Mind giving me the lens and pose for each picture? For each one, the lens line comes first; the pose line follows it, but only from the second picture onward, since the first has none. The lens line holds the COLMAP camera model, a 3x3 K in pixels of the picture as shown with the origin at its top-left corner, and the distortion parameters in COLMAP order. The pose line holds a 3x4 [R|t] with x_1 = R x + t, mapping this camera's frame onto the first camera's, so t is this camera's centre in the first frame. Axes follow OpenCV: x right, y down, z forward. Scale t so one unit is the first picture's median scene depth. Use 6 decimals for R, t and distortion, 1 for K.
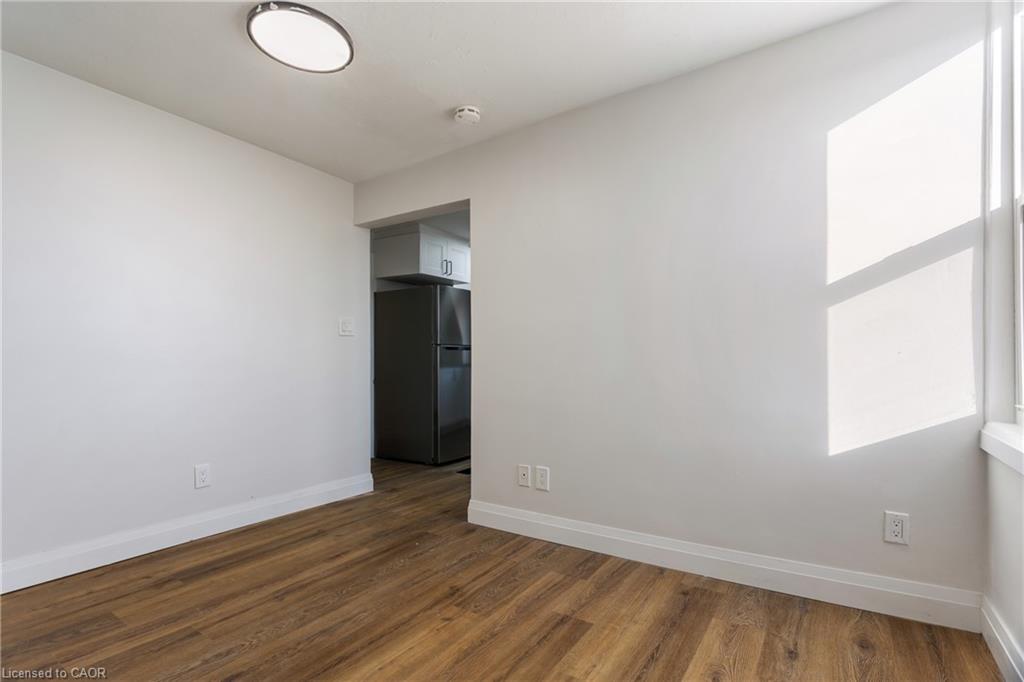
lens RADIAL K [[486.4, 0, 495.1], [0, 486.4, 357.1], [0, 0, 1]] dist [0.002929, 0.000416]
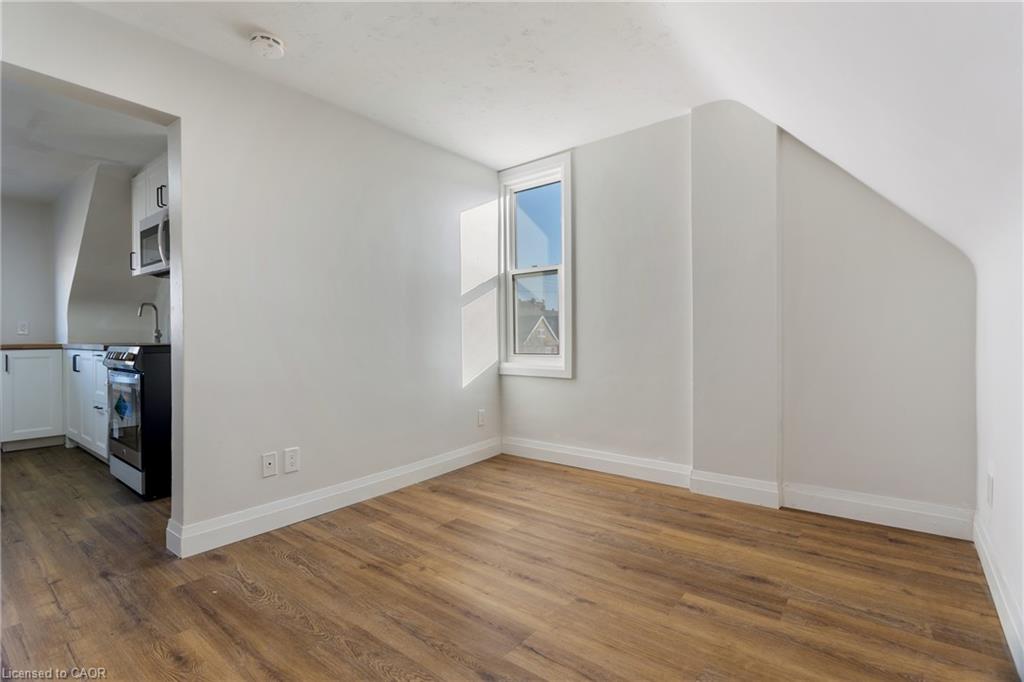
lens RADIAL K [[483.9, 0, 505.1], [0, 483.9, 338.6], [0, 0, 1]] dist [0.001196, 0.000900]
pose [[0.070784, 0.000775, 0.997491, -1.038547], [0.001921, 0.999998, -0.000913, 0.013943], [-0.997490, 0.001981, 0.070782, 0.642696]]
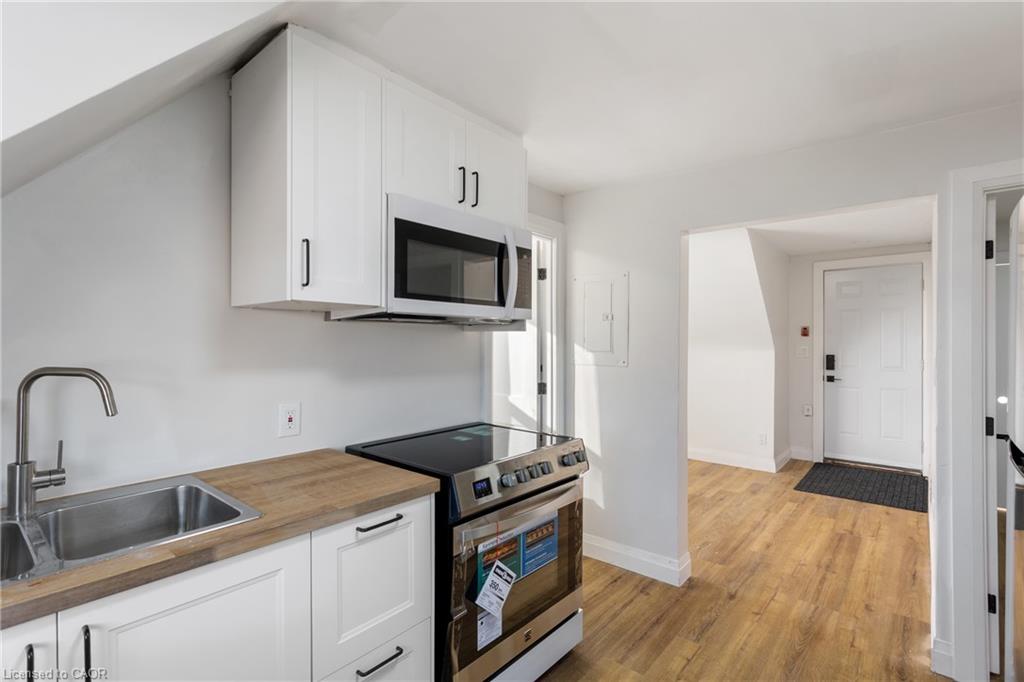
lens RADIAL K [[493.2, 0, 493.6], [0, 493.2, 342.5], [0, 0, 1]] dist [0.001697, 0.000780]
pose [[-0.994294, 0.002733, 0.106642, 0.311352], [0.003146, 0.999988, 0.003706, -0.169970], [-0.106631, 0.004020, -0.994291, 2.781116]]
